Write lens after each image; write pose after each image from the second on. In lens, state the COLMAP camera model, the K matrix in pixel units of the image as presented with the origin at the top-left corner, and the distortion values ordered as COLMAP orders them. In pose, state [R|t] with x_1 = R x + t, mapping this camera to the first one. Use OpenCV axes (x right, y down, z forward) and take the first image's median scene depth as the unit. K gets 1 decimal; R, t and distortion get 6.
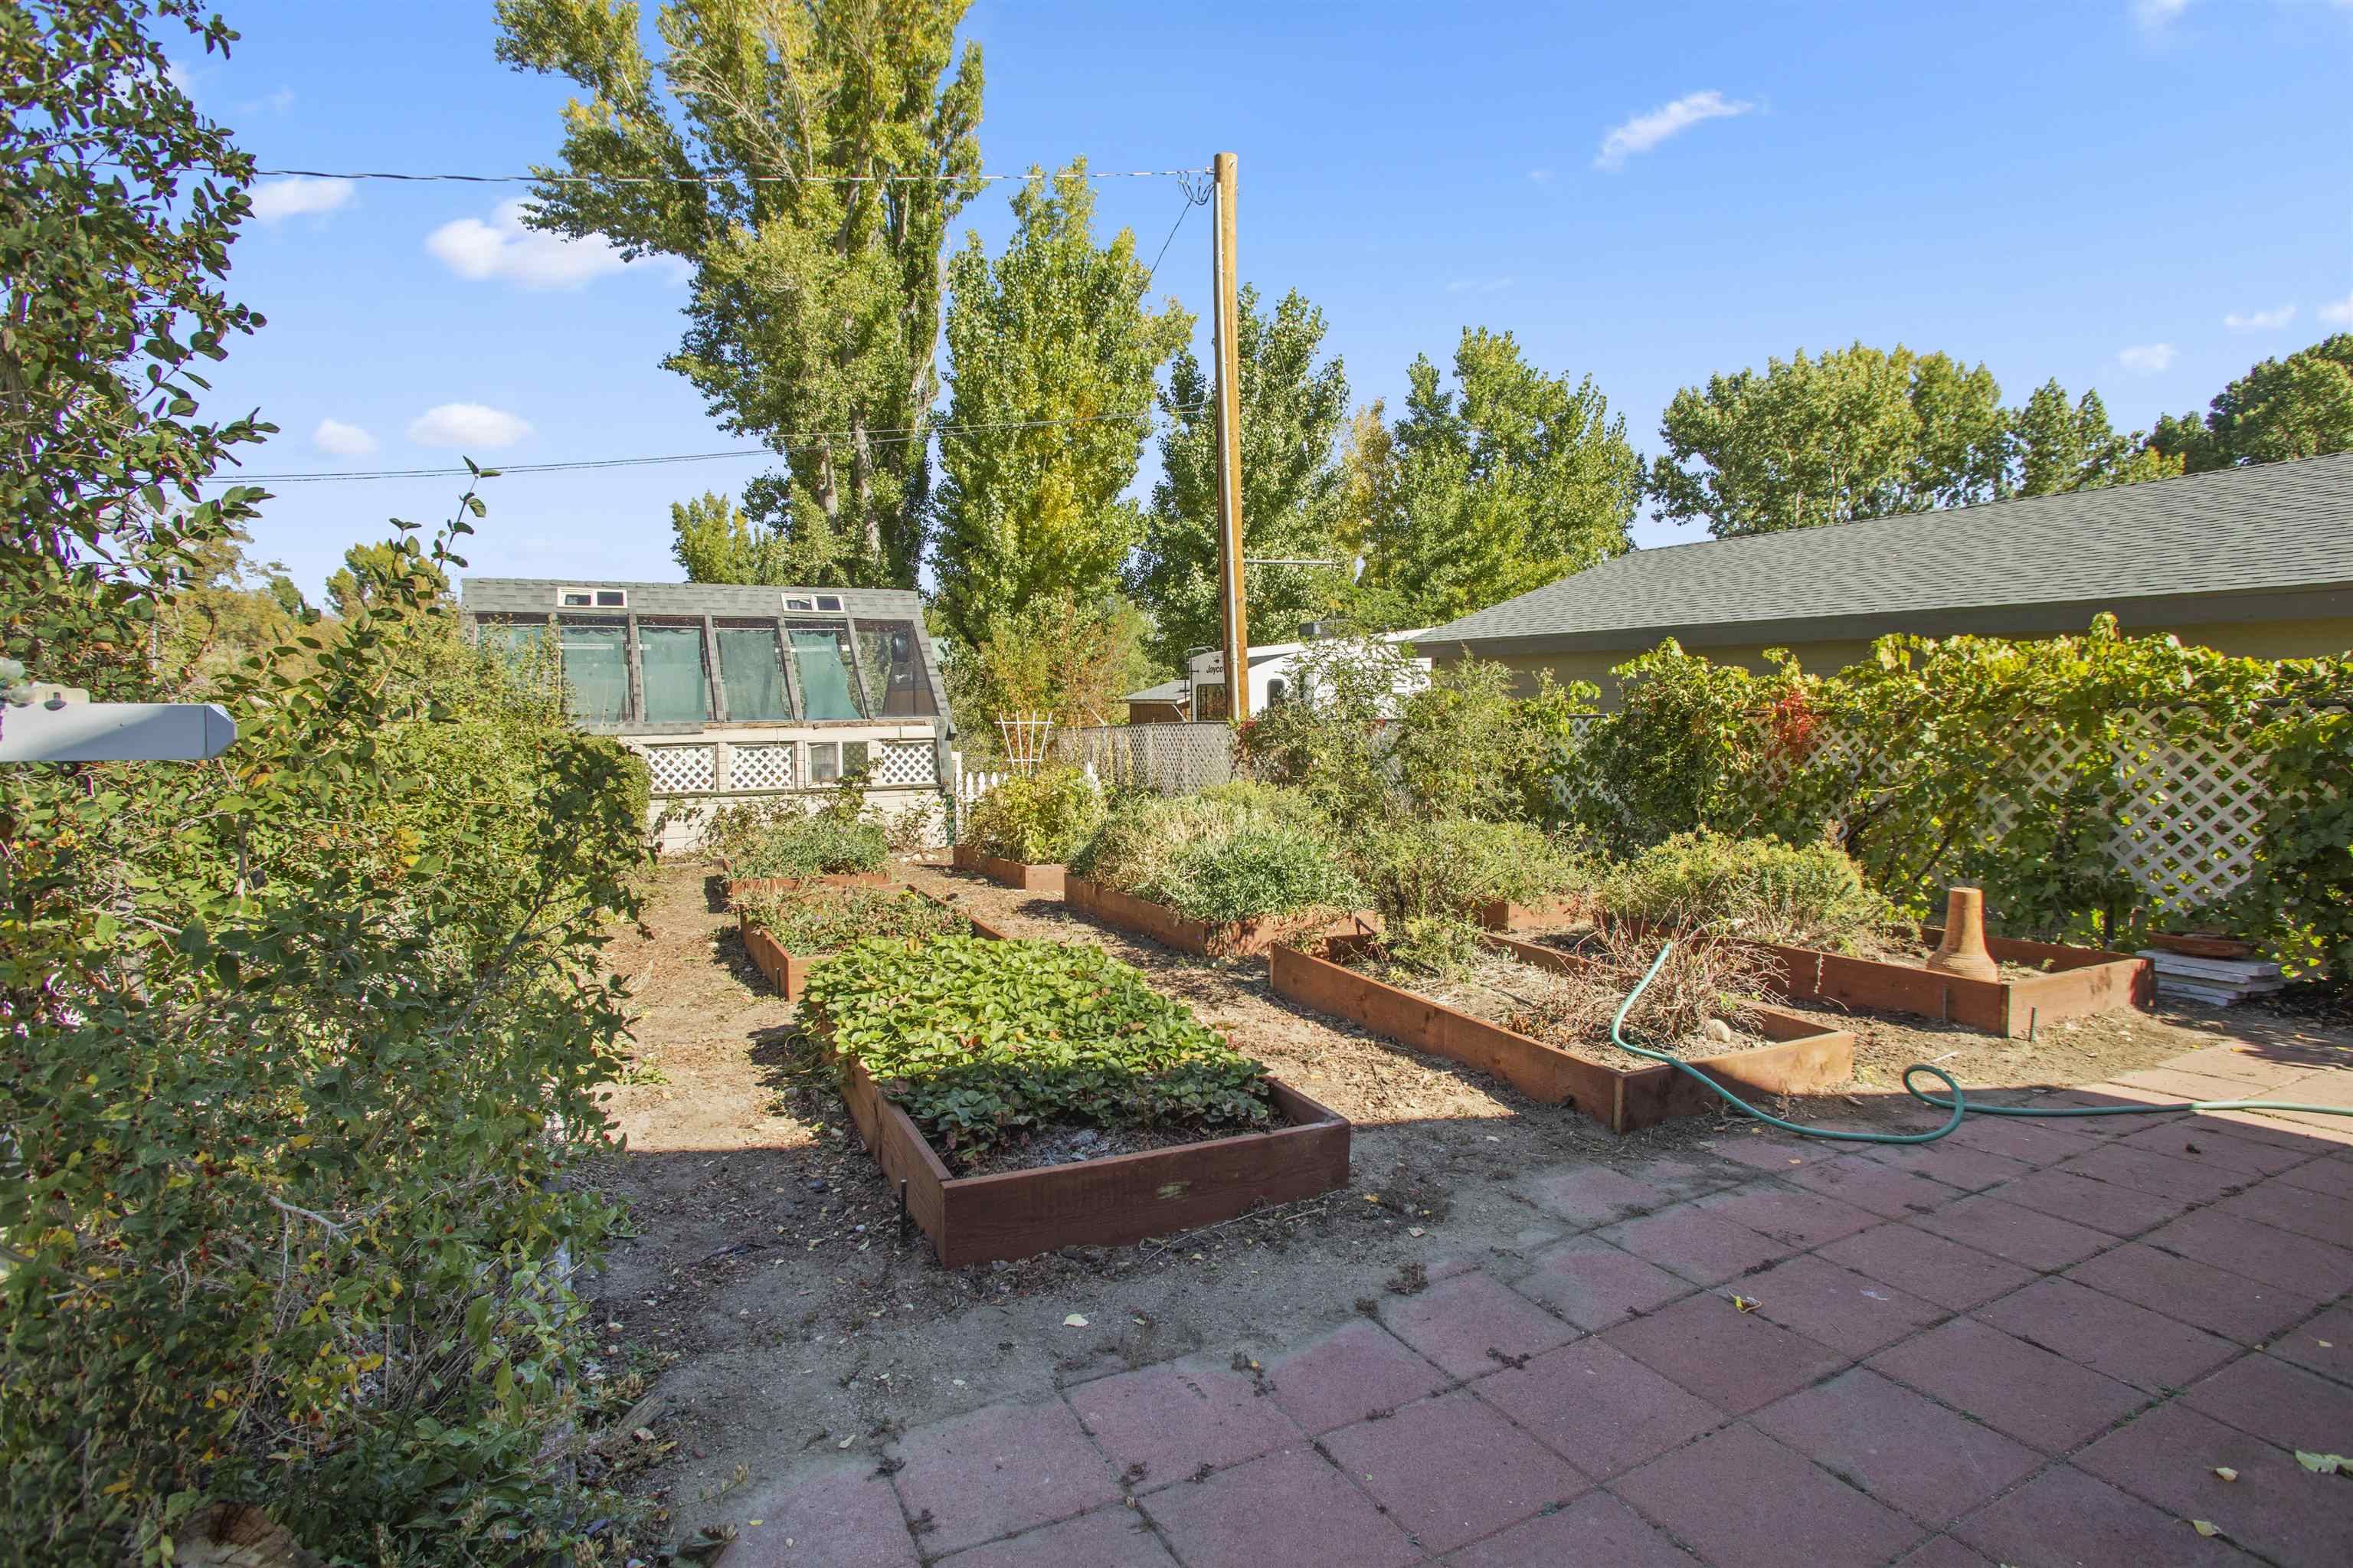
lens RADIAL K [[1143.9, 0, 1180.1], [0, 1143.9, 816.5], [0, 0, 1]] dist [-0.065660, 0.000578]
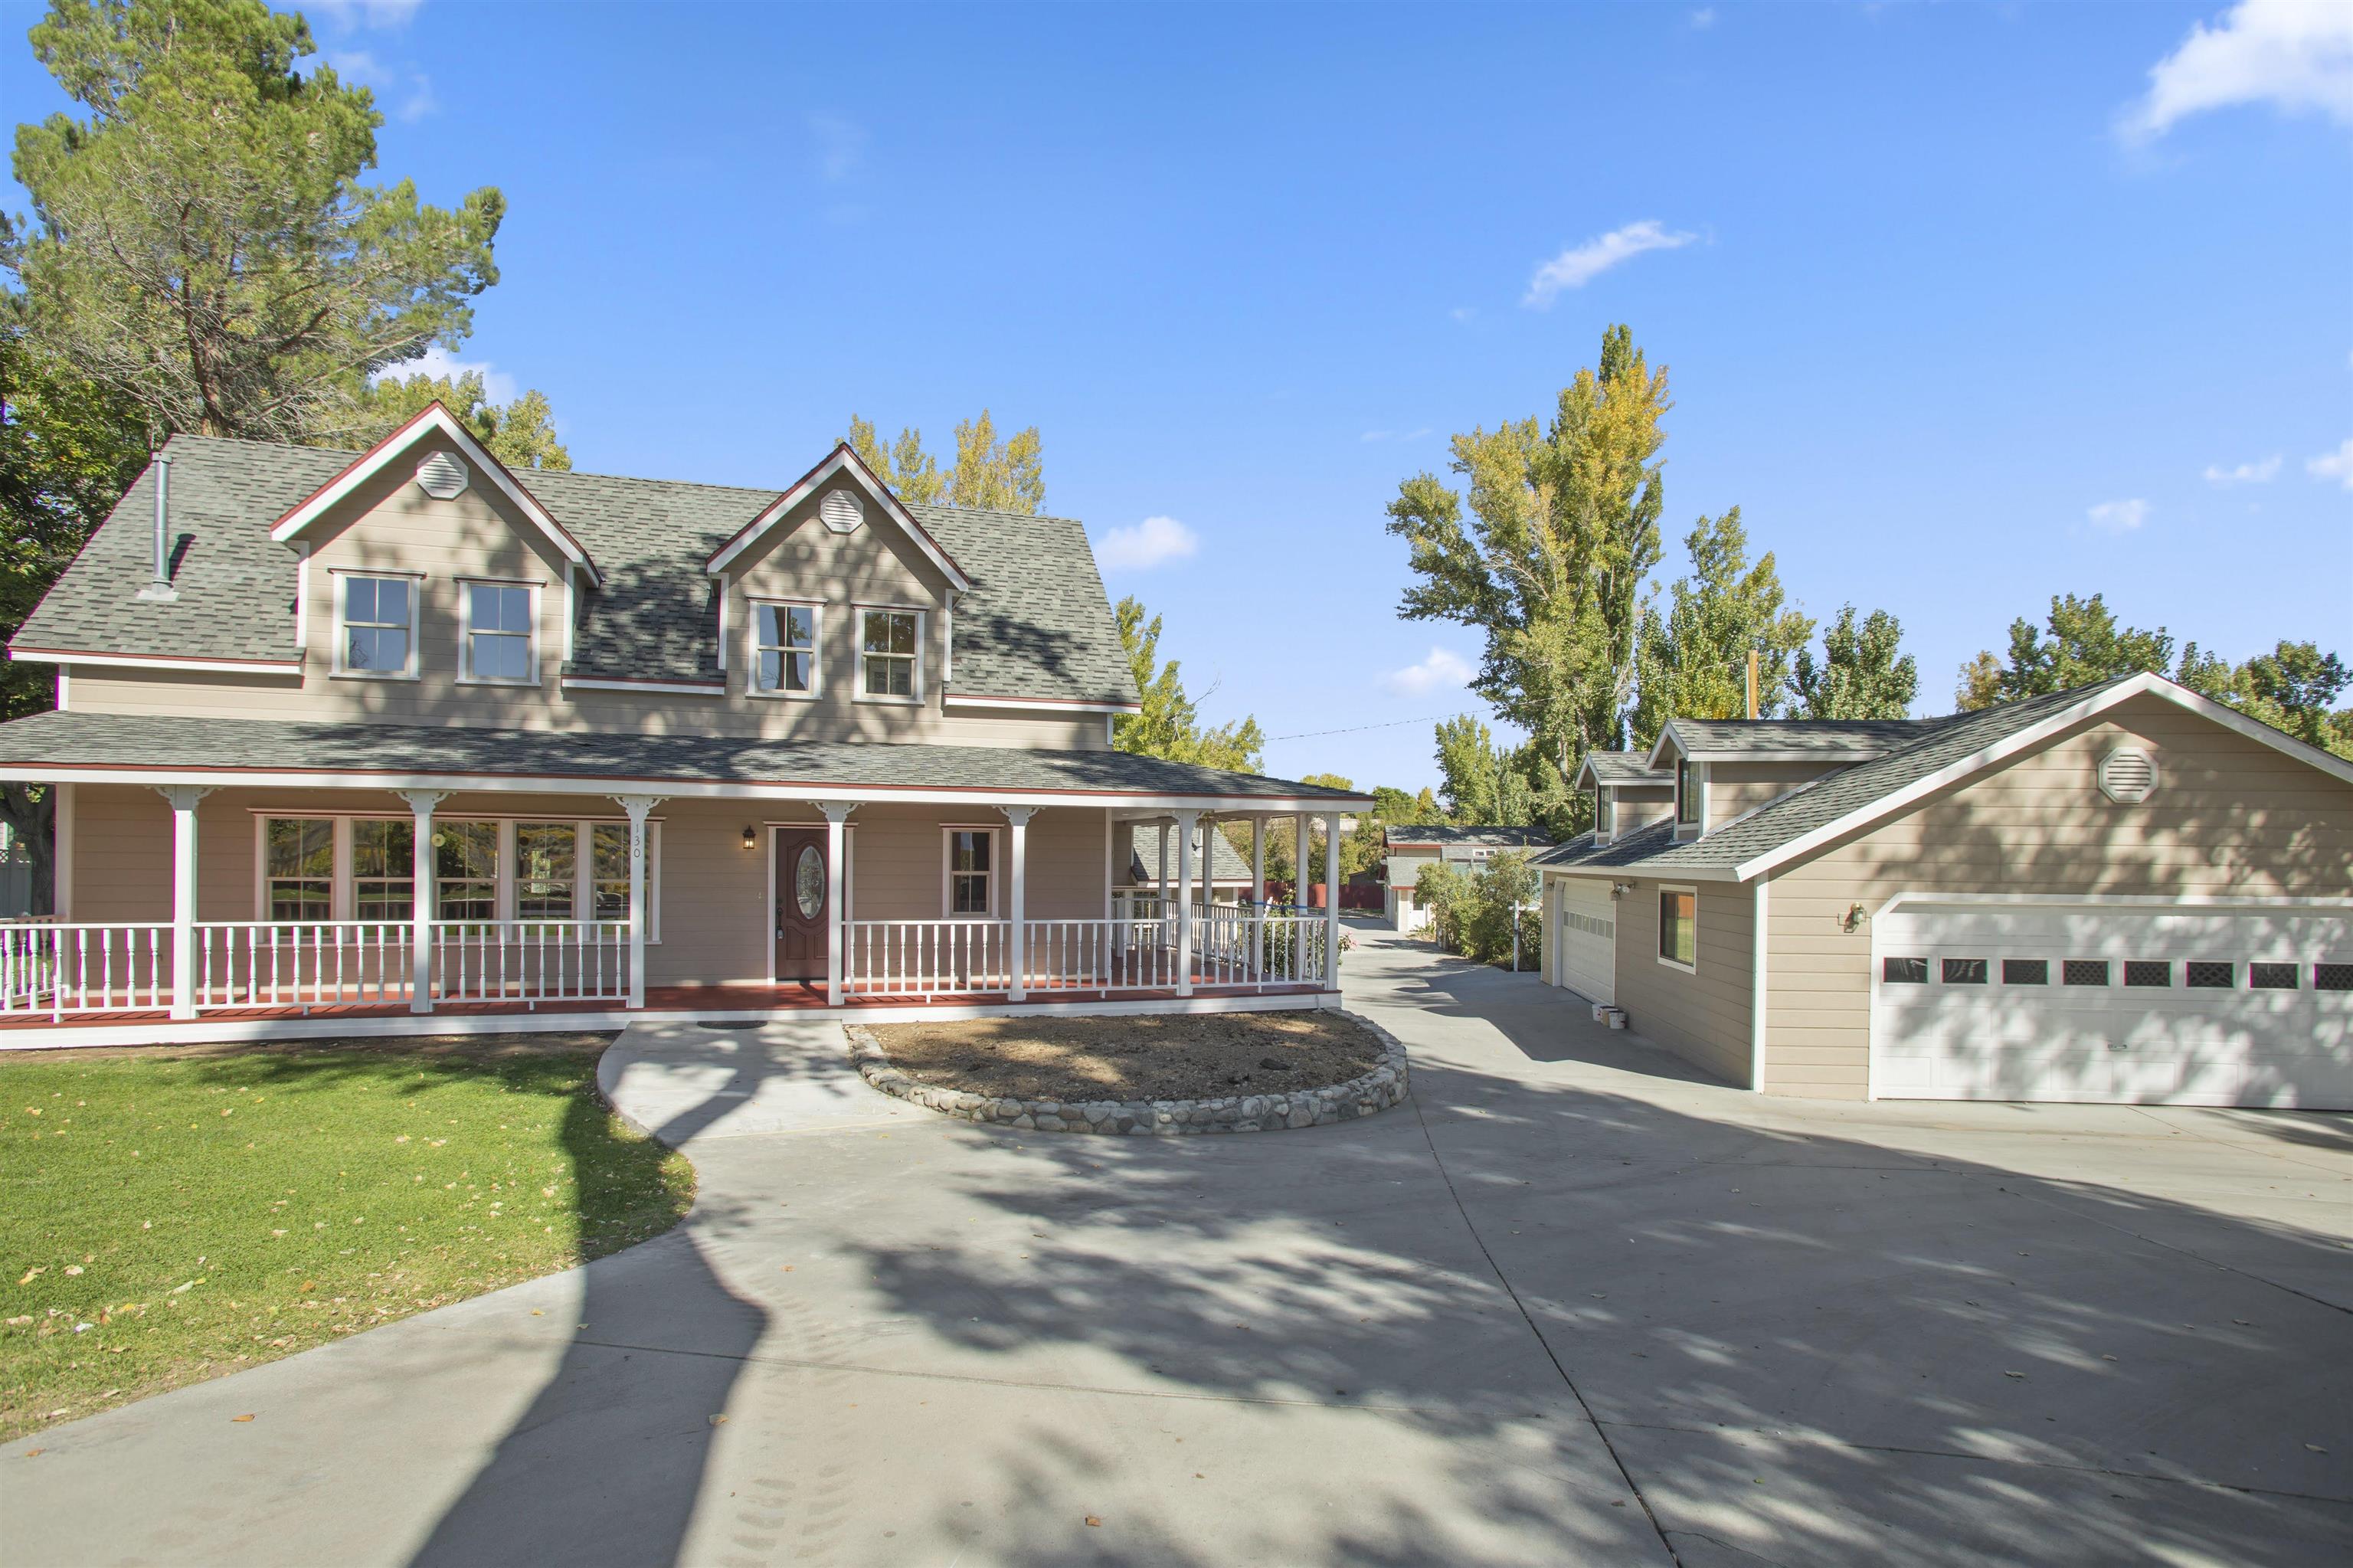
lens RADIAL K [[1143.9, 0, 1180.1], [0, 1143.9, 816.5], [0, 0, 1]] dist [-0.065660, 0.000578]
pose [[0.824550, 0.002233, -0.565785, 0.184376], [-0.080603, 0.990256, -0.113559, 0.041983], [0.560018, 0.139239, 0.816696, -0.709029]]
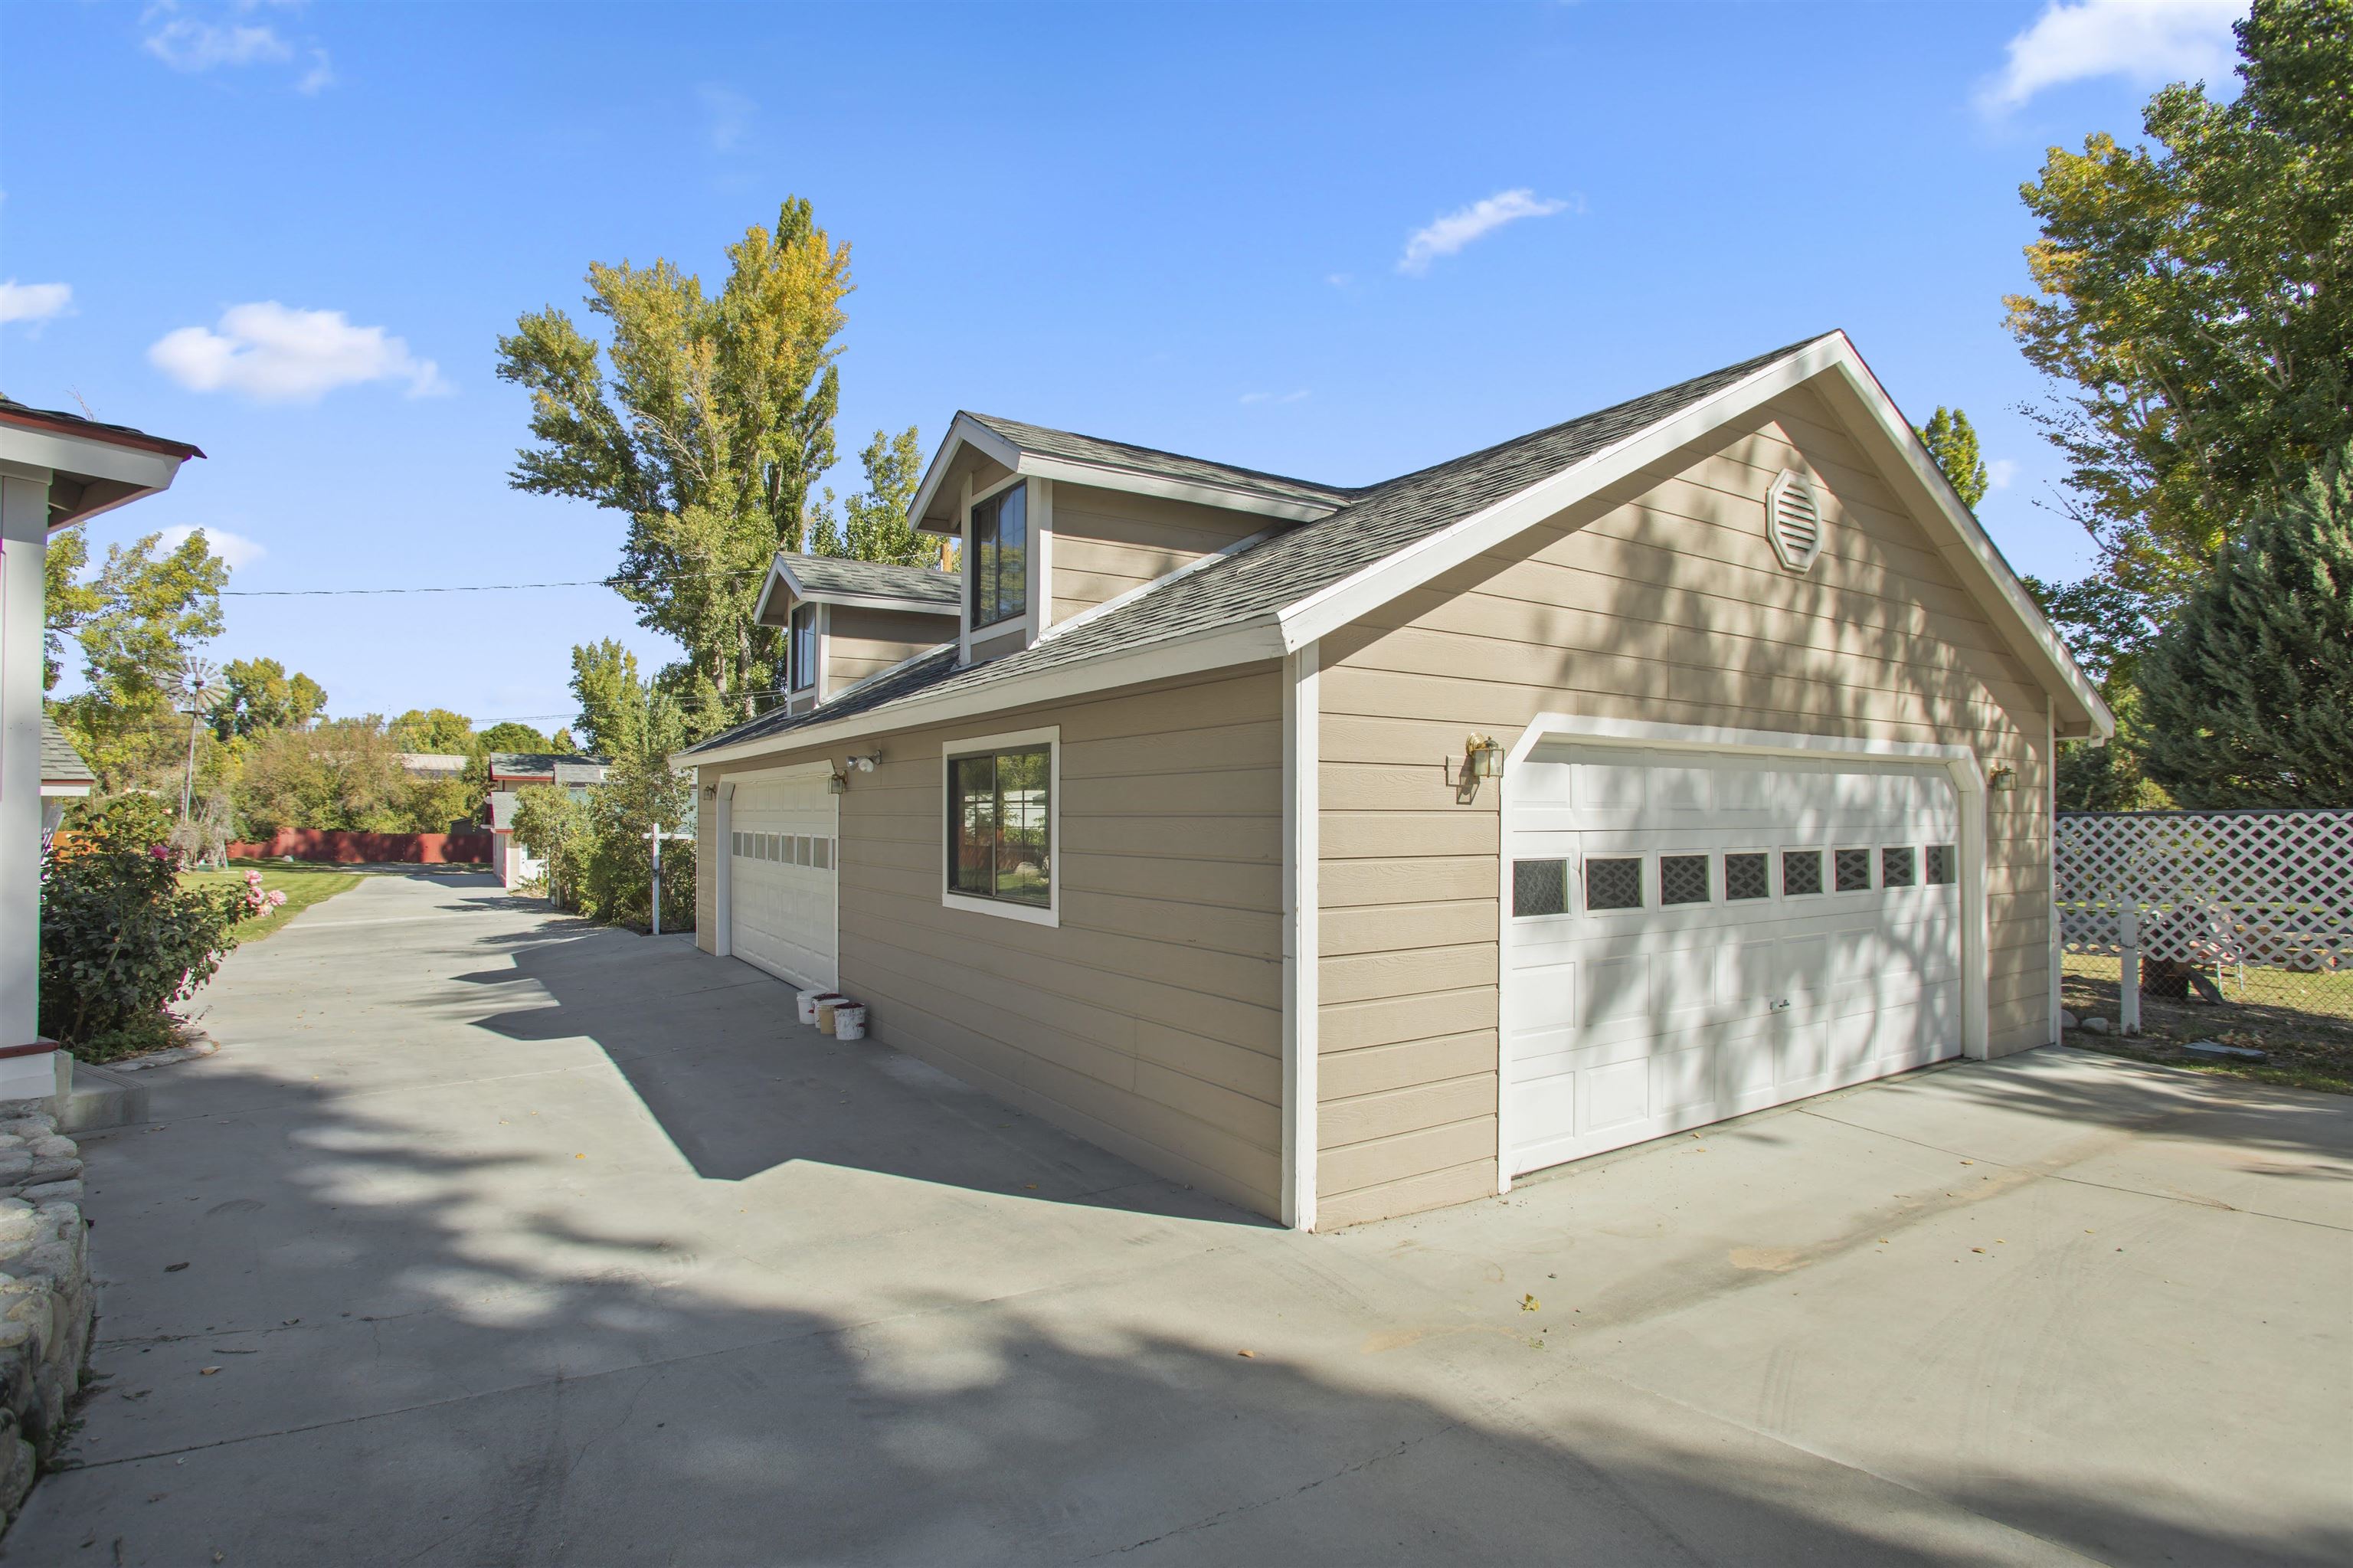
lens RADIAL K [[1143.9, 0, 1180.1], [0, 1143.9, 816.5], [0, 0, 1]] dist [-0.065660, 0.000578]
pose [[0.993767, 0.010251, 0.111007, 0.118025], [0.000825, 0.995060, -0.099277, 0.038619], [-0.111476, 0.098749, 0.988849, -0.486025]]
